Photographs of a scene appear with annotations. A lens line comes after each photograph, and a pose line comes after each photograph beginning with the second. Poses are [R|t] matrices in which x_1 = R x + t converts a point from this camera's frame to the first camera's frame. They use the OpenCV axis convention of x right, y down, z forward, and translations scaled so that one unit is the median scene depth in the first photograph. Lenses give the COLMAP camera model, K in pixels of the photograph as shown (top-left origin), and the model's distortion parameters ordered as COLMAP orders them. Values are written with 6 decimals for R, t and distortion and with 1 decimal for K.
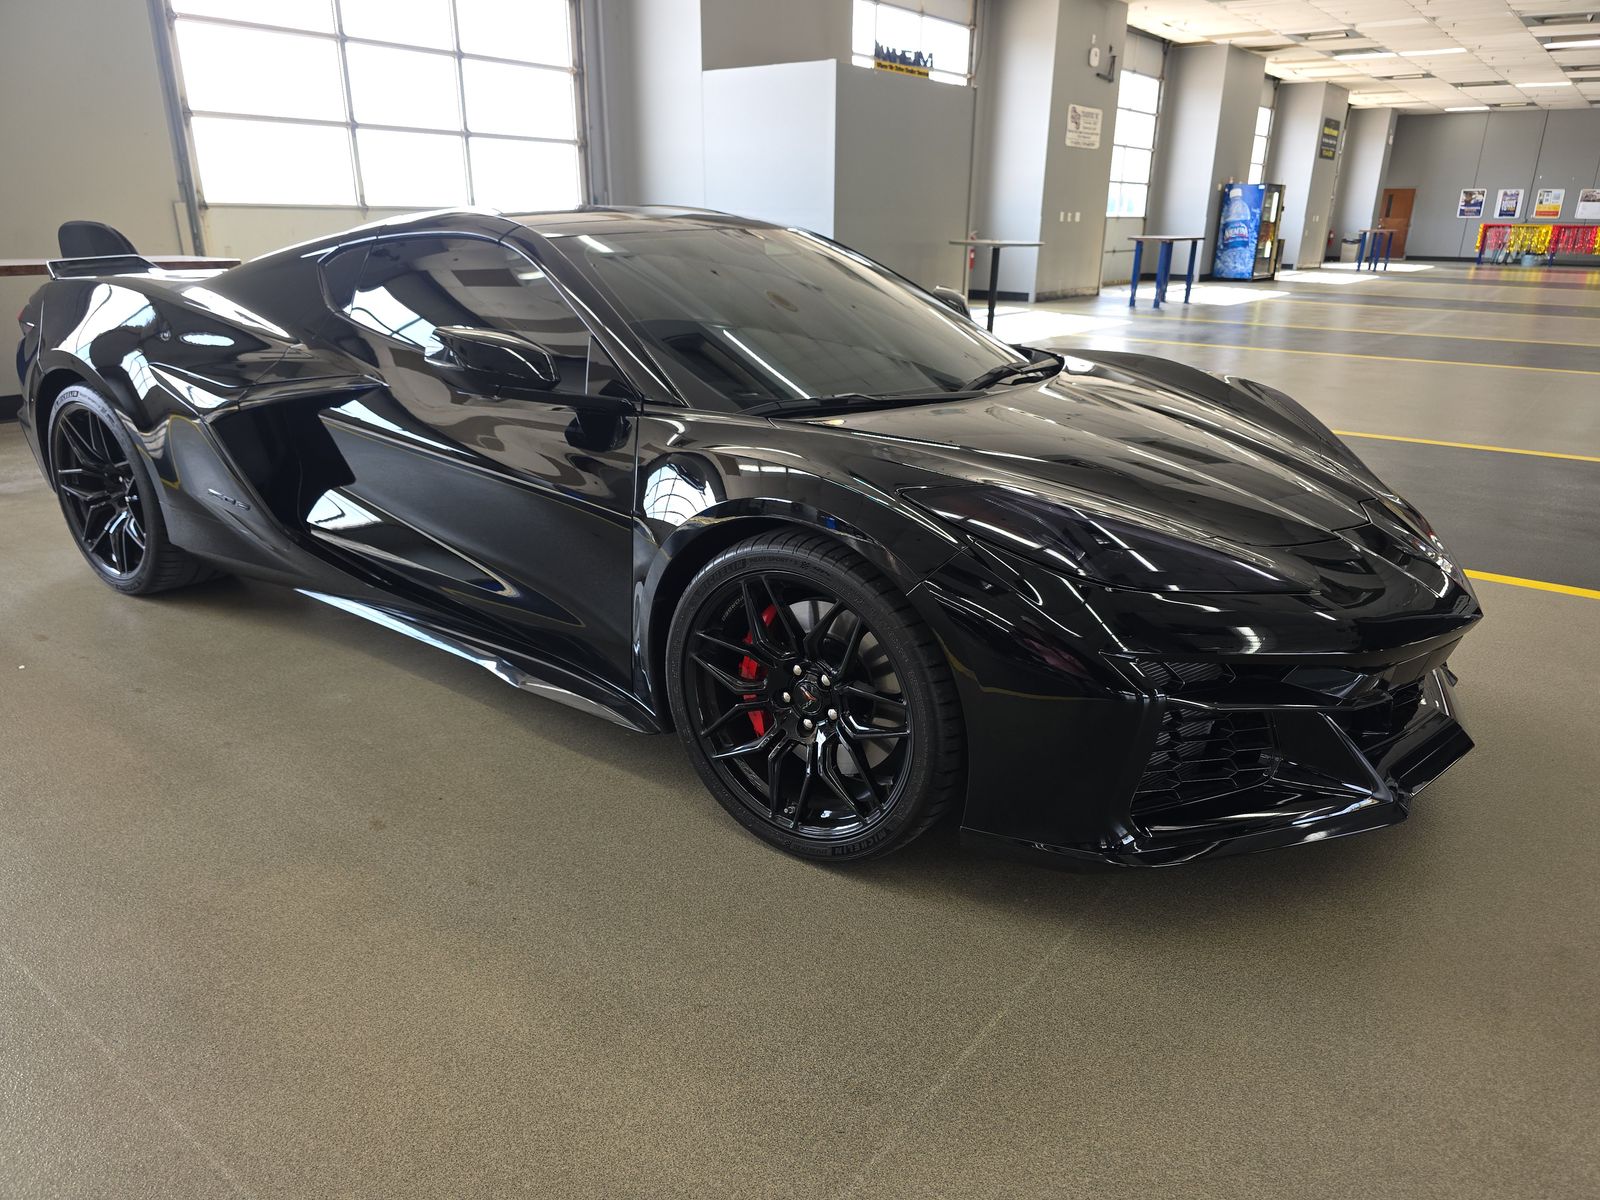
lens RADIAL K [[1078.4, 0, 793.9], [0, 1078.4, 600.8], [0, 0, 1]] dist [-0.001359, -0.003491]
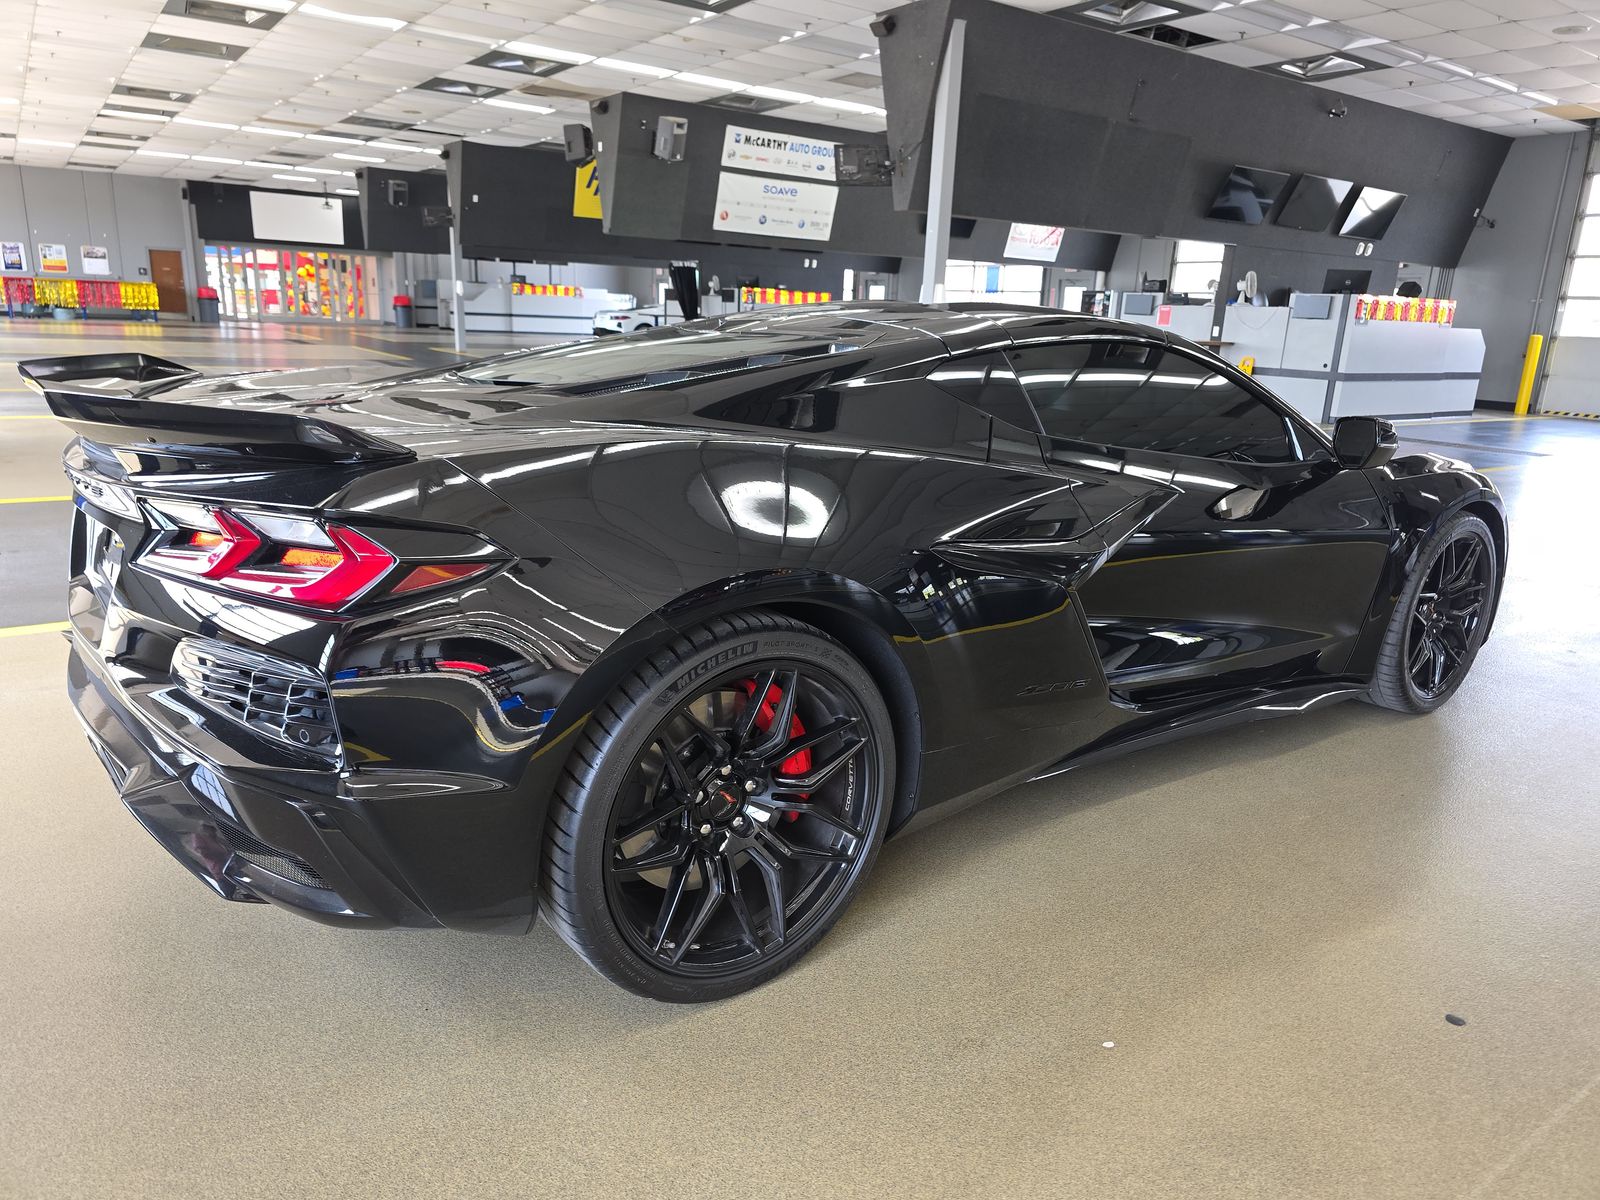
lens RADIAL K [[1078.4, 0, 793.9], [0, 1078.4, 600.8], [0, 0, 1]] dist [-0.001359, -0.003491]
pose [[0.323060, -0.246010, 0.913844, -0.084914], [0.285484, 0.945973, 0.153735, -0.021402], [-0.902292, 0.211222, 0.375838, 0.059728]]
